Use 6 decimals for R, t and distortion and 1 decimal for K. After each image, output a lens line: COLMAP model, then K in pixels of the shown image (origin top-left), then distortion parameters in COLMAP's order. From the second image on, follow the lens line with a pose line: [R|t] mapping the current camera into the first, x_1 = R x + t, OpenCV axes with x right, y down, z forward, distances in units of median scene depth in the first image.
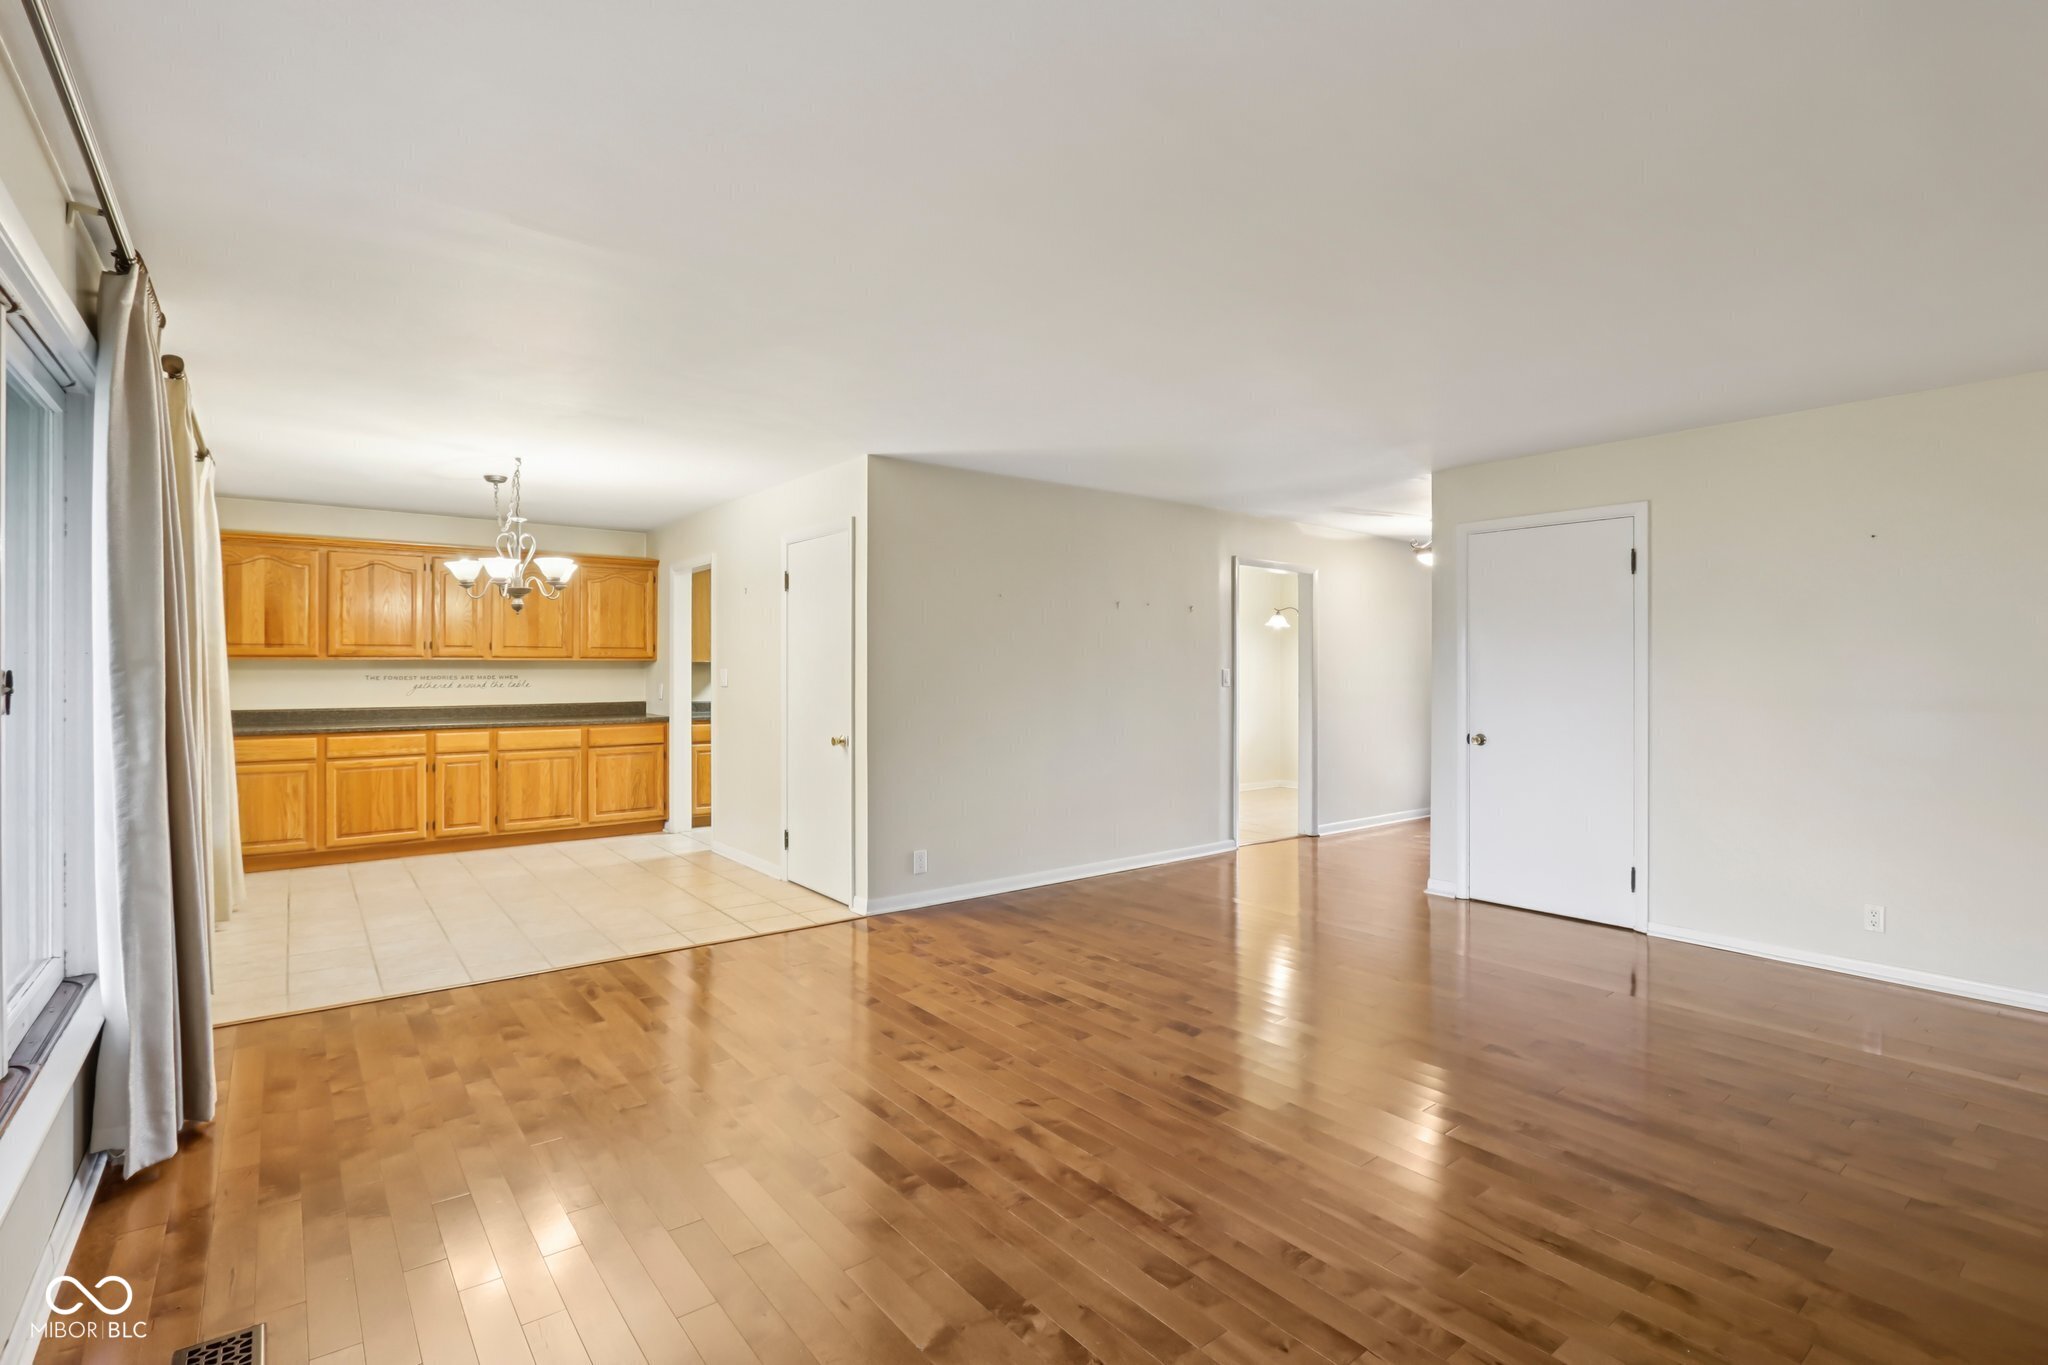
lens RADIAL K [[969.4, 0, 1016.3], [0, 969.4, 668.2], [0, 0, 1]] dist [-0.013544, 0.000311]
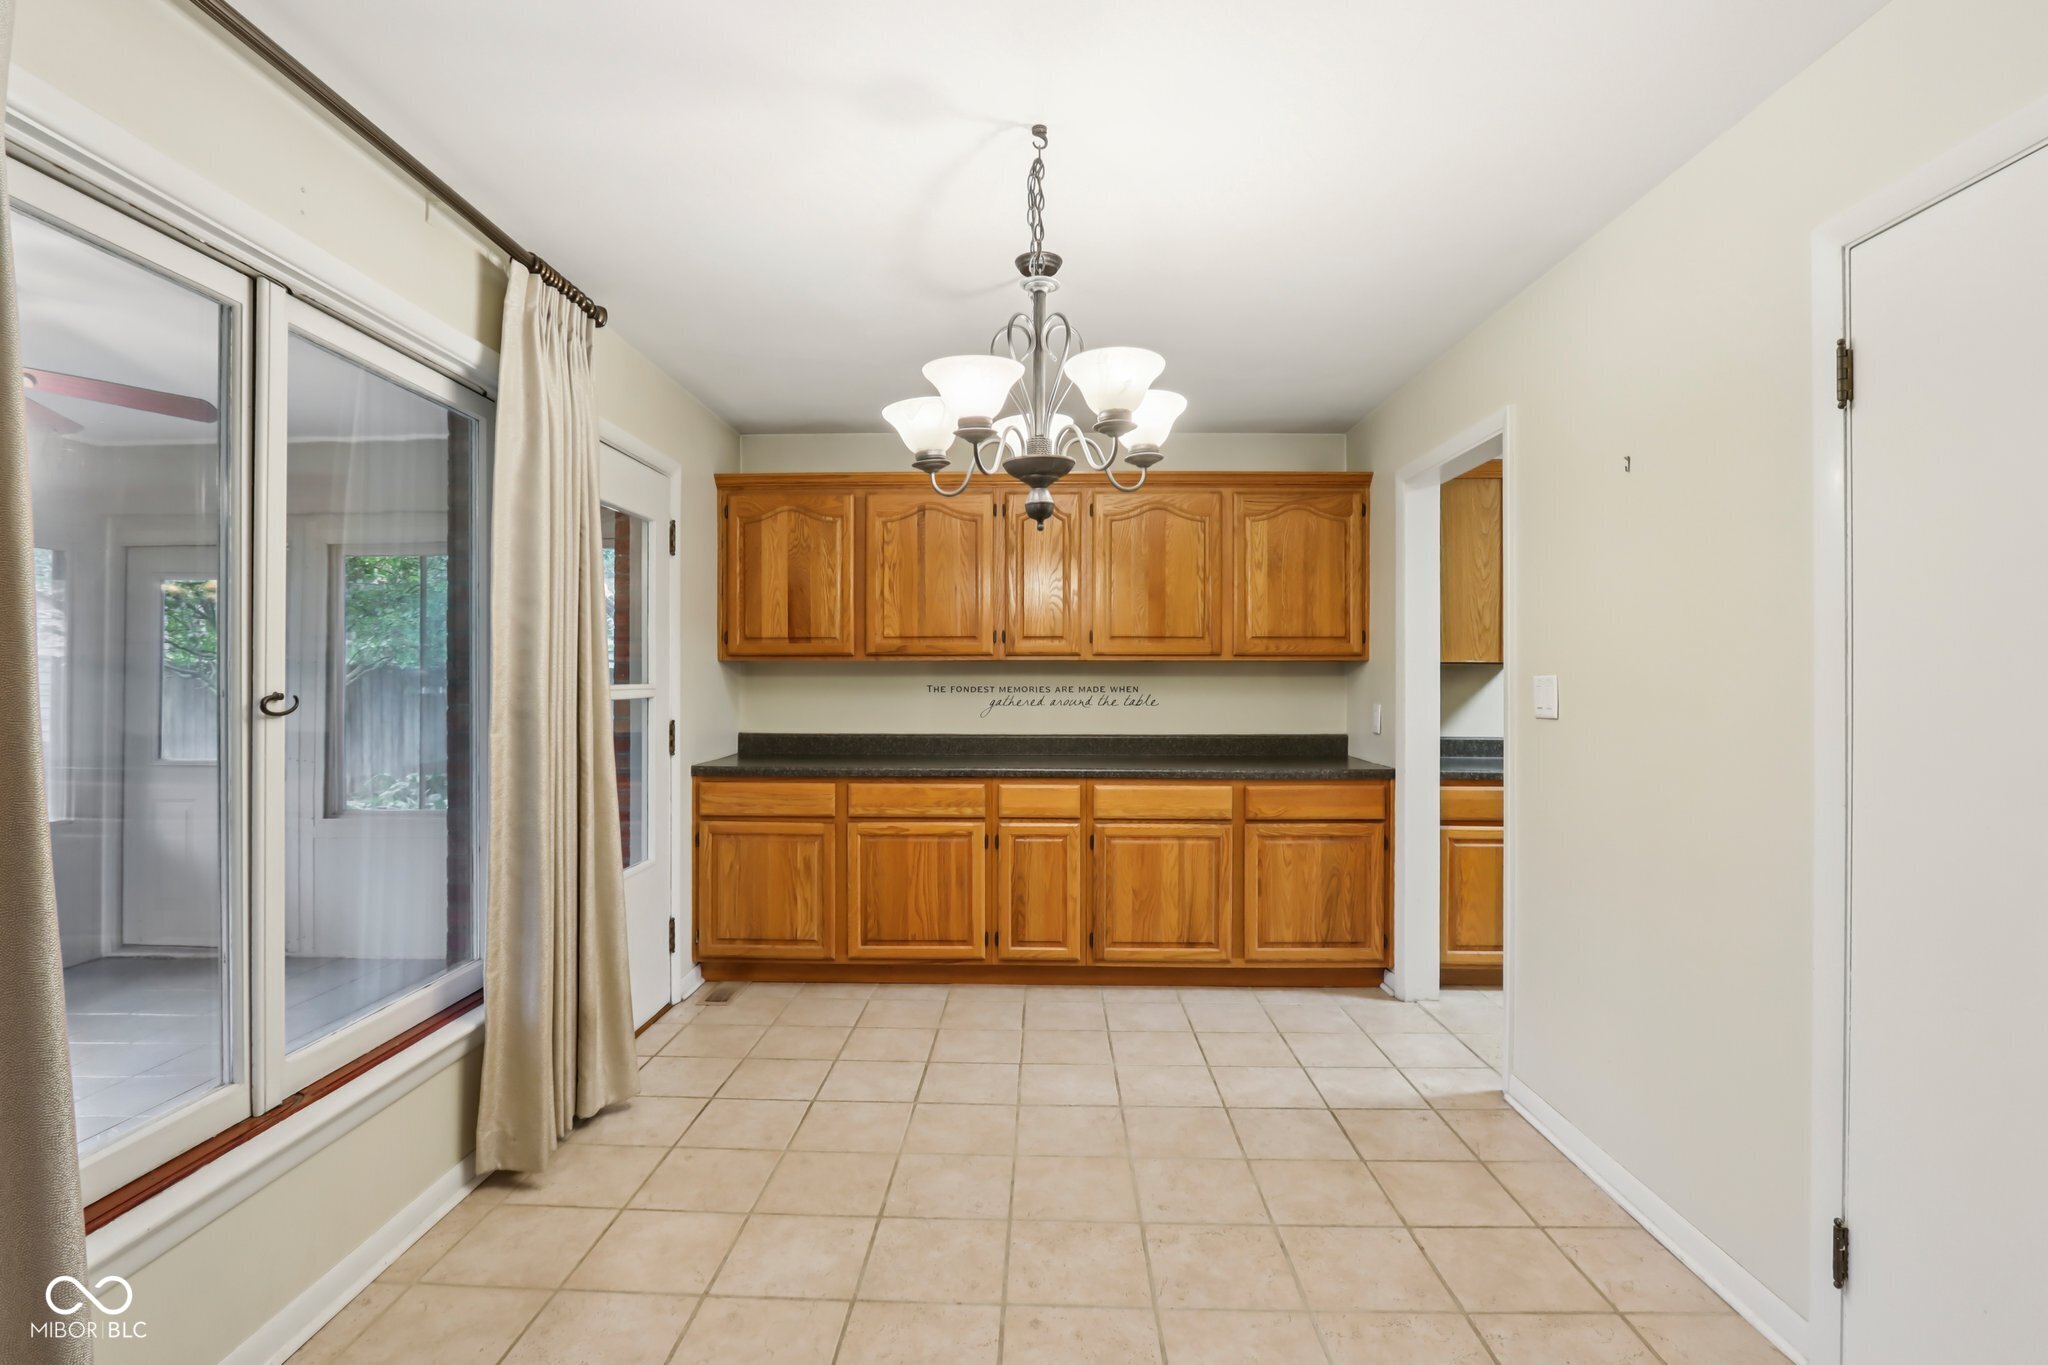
lens RADIAL K [[950.6, 0, 1016.9], [0, 950.6, 674.7], [0, 0, 1]] dist [-0.020710, -0.000071]
pose [[0.776261, -0.001094, -0.630411, -0.218735], [-0.000978, 0.999995, -0.002940, 0.002134], [0.630411, 0.002899, 0.776256, 0.536169]]
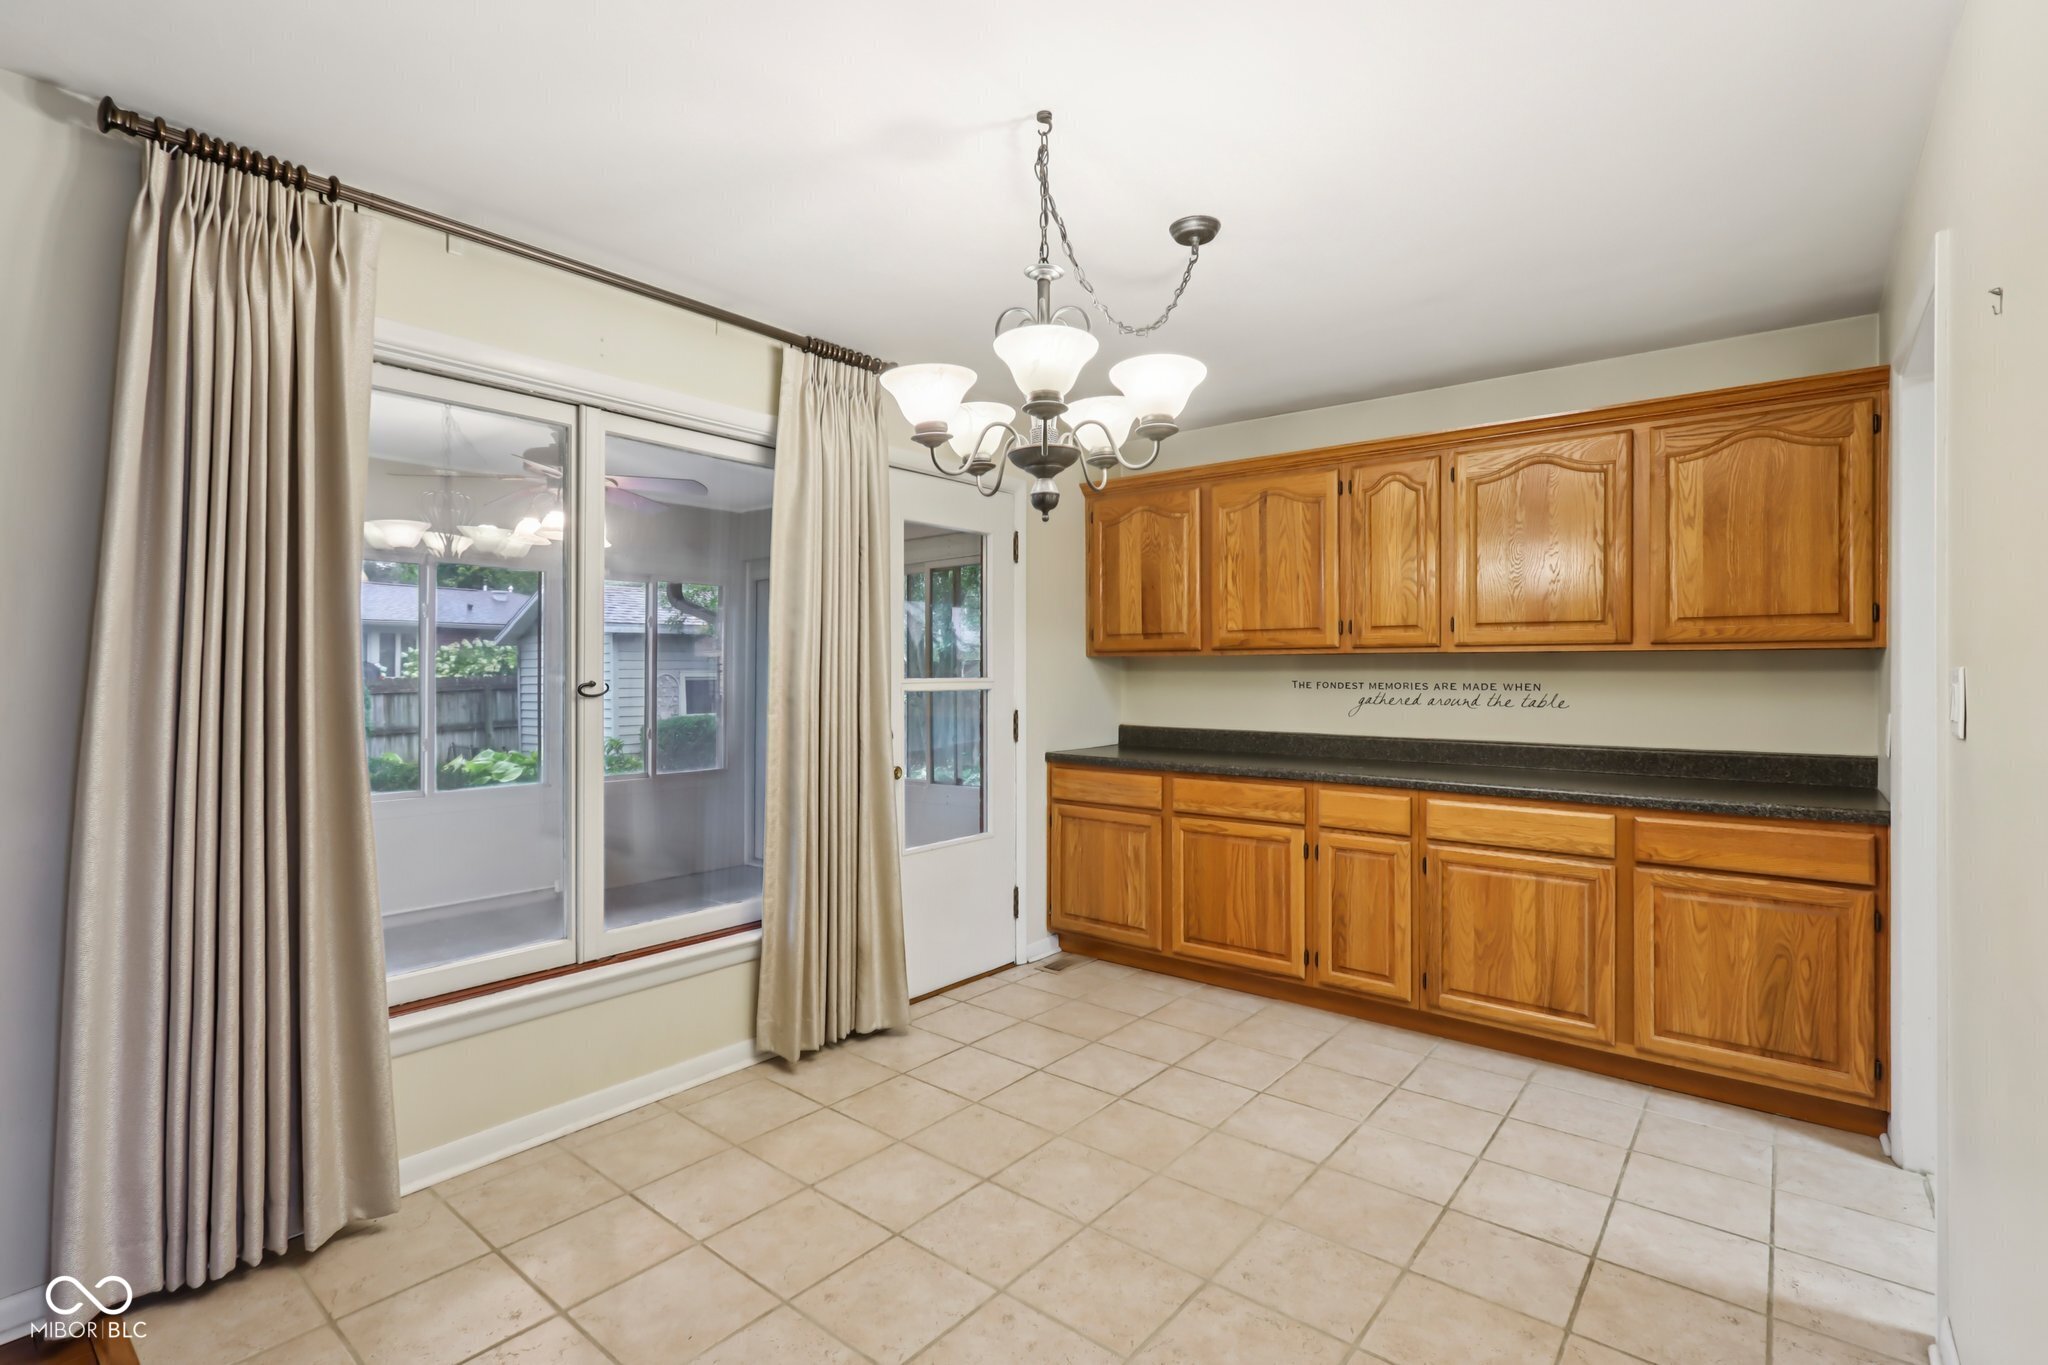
lens RADIAL K [[956.6, 0, 1018.7], [0, 956.6, 667.9], [0, 0, 1]] dist [-0.018795, 0.008686]
pose [[0.227485, -0.004546, -0.973771, -0.117748], [-0.002363, 0.999984, -0.005221, 0.002865], [0.973779, 0.003489, 0.227471, 0.692128]]
